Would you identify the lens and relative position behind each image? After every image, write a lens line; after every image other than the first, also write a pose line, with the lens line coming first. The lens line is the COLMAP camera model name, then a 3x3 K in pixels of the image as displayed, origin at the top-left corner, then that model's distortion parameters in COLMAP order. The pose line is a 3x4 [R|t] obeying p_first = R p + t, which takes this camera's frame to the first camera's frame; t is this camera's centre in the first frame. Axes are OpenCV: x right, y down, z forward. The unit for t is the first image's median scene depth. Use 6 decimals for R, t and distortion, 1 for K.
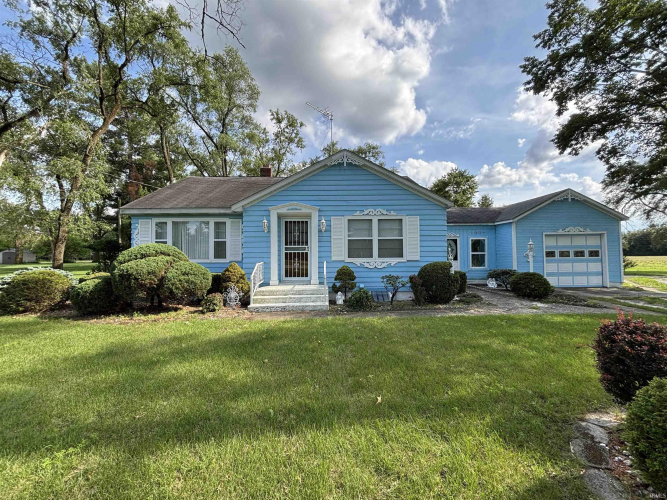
lens RADIAL K [[266.1, 0, 330.8], [0, 266.1, 248.9], [0, 0, 1]] dist [0.003804, 0.001881]
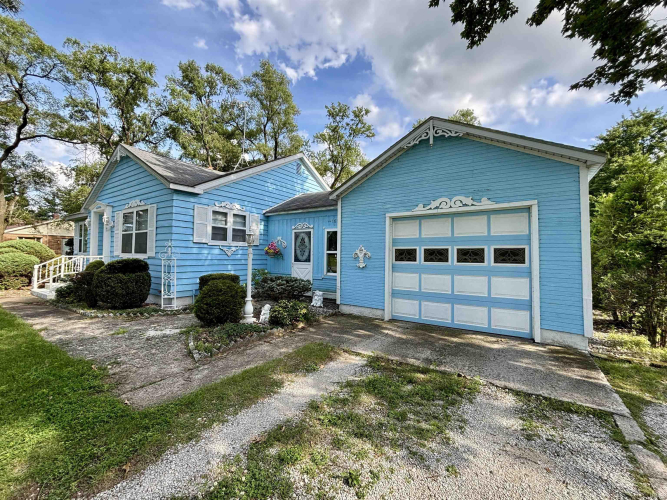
lens RADIAL K [[271.3, 0, 333.1], [0, 271.3, 249.9], [0, 0, 1]] dist [0.000610, -0.000004]
pose [[0.816752, 0.003116, -0.576980, 1.018818], [0.003748, 0.999936, 0.010705, 0.003464], [0.576976, -0.010906, 0.816688, 0.505122]]
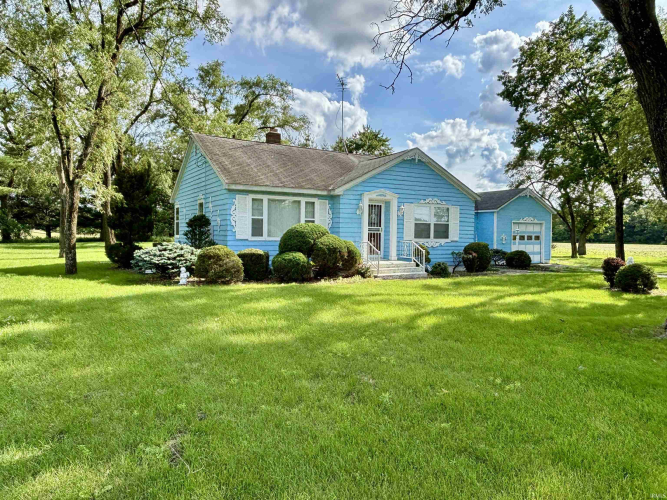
lens RADIAL K [[451.6, 0, 332.3], [0, 451.6, 248.3], [0, 0, 1]] dist [0.026271, -0.022981]
pose [[0.878559, 0.002867, 0.477624, -0.983477], [-0.024783, 0.998909, 0.039590, 0.005299], [-0.476990, -0.046620, 0.877672, -0.488680]]
